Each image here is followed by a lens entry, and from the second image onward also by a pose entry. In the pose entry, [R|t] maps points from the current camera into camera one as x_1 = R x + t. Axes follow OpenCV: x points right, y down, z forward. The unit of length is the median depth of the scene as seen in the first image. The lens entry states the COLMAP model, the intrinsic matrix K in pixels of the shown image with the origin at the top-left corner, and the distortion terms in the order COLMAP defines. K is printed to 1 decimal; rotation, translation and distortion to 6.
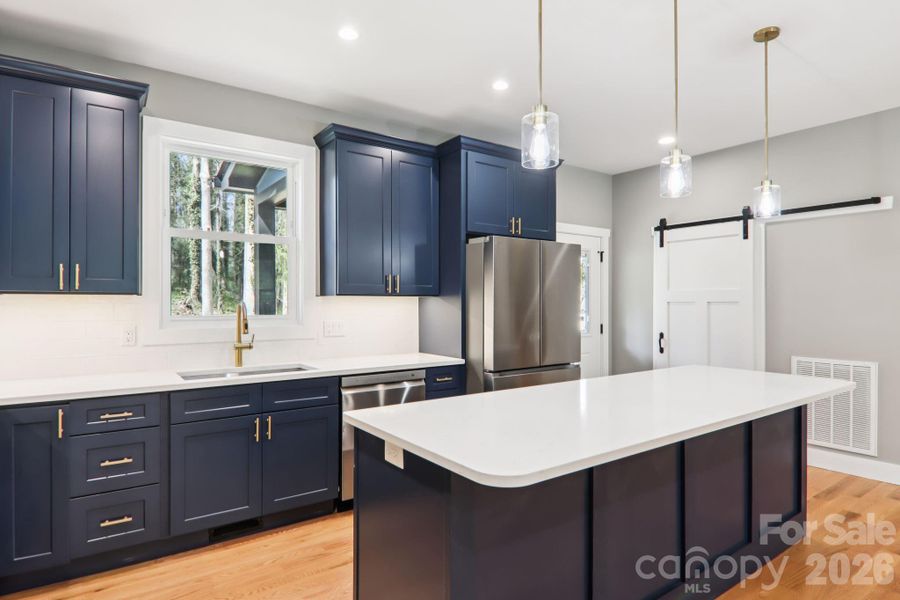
lens RADIAL K [[496.2, 0, 451.1], [0, 496.2, 303.3], [0, 0, 1]] dist [-0.016457, -0.004001]
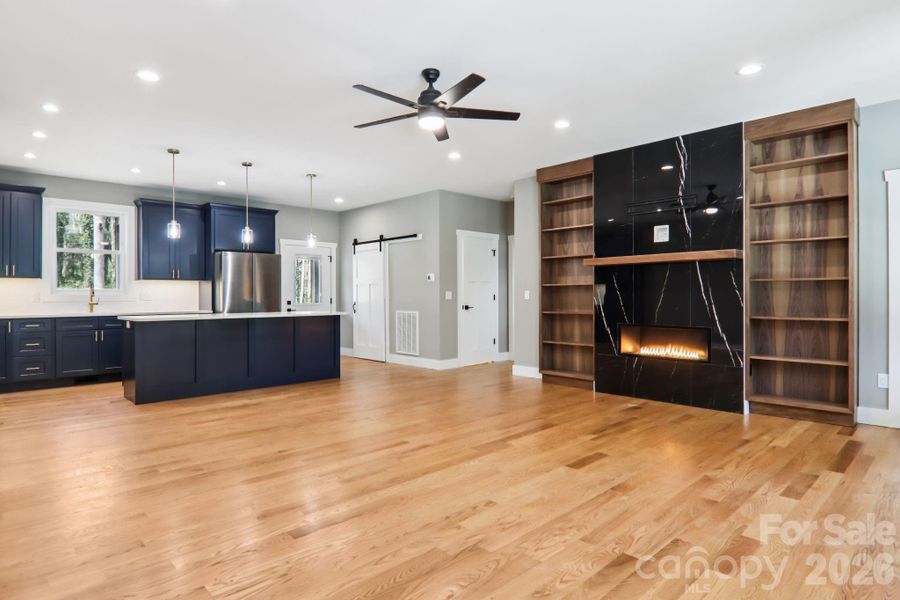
lens RADIAL K [[496.2, 0, 446.5], [0, 496.2, 296.5], [0, 0, 1]] dist [-0.016457, -0.004001]
pose [[0.989239, -0.004341, 0.146243, 0.691645], [0.004315, 0.999991, 0.000495, 0.056599], [-0.146243, 0.000142, 0.989249, -1.177024]]
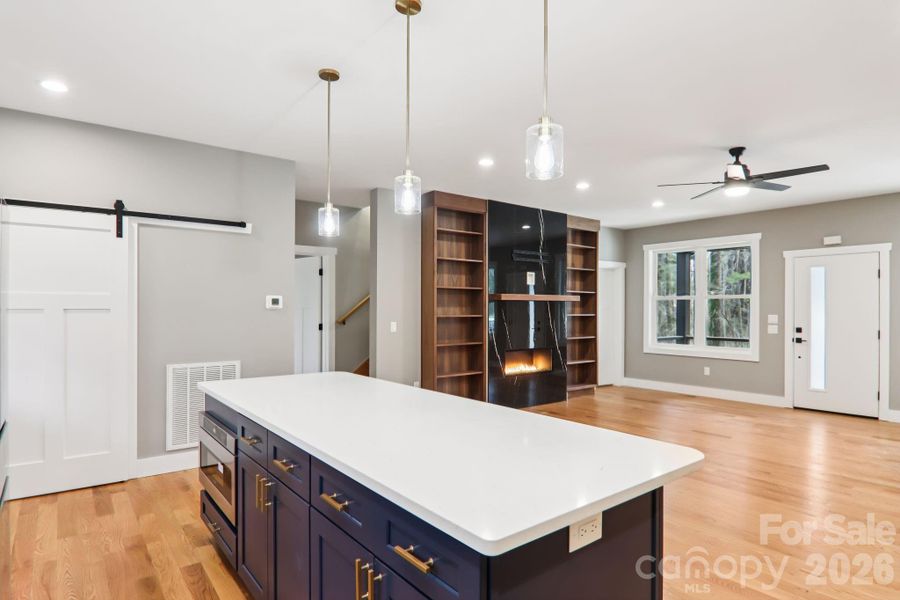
lens RADIAL K [[496.2, 0, 452.1], [0, 496.2, 303.6], [0, 0, 1]] dist [-0.016457, -0.004001]
pose [[-0.031966, 0.013464, 0.999398, -0.355510], [-0.002194, 0.999906, -0.013541, -0.002456], [-0.999487, -0.002626, -0.031934, 0.533173]]
